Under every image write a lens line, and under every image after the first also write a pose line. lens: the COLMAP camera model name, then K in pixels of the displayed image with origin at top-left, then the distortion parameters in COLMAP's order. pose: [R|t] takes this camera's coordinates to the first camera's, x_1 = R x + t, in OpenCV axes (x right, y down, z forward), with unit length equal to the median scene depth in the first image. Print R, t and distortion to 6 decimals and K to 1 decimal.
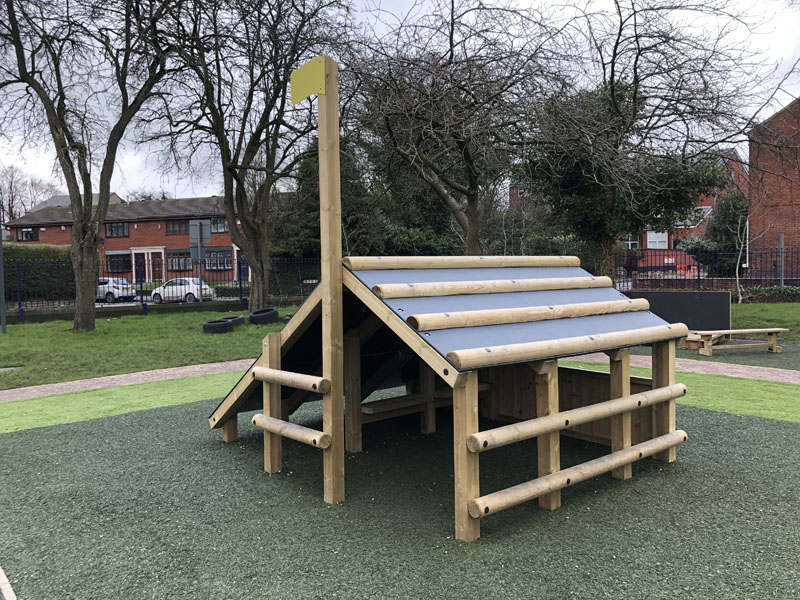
lens RADIAL K [[652.6, 0, 400.0], [0, 652.6, 300.0], [0, 0, 1]] dist [0.008110, -0.001691]
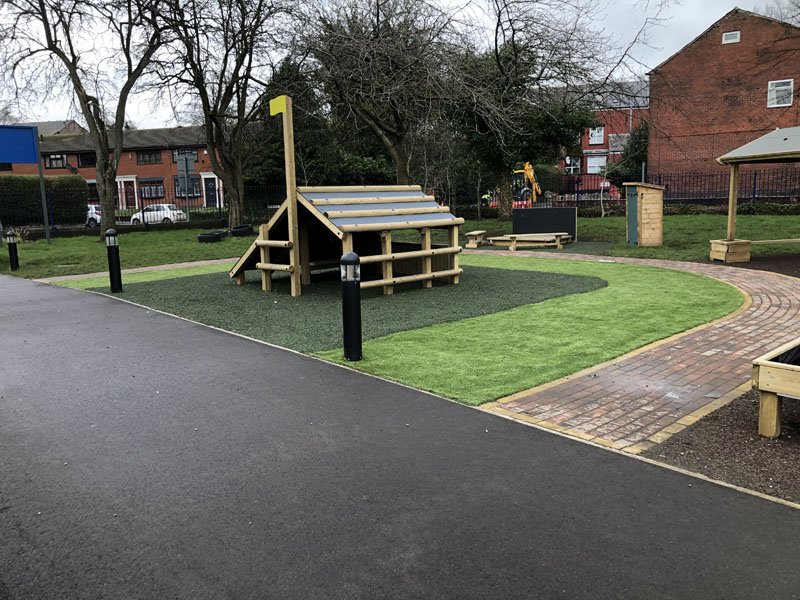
lens RADIAL K [[652.6, 0, 400.0], [0, 652.6, 300.0], [0, 0, 1]] dist [0.008110, -0.001691]
pose [[0.998471, -0.017971, 0.052279, 0.039876], [0.012003, 0.993601, 0.112309, 0.020072], [-0.053963, -0.111510, 0.992297, -0.358092]]
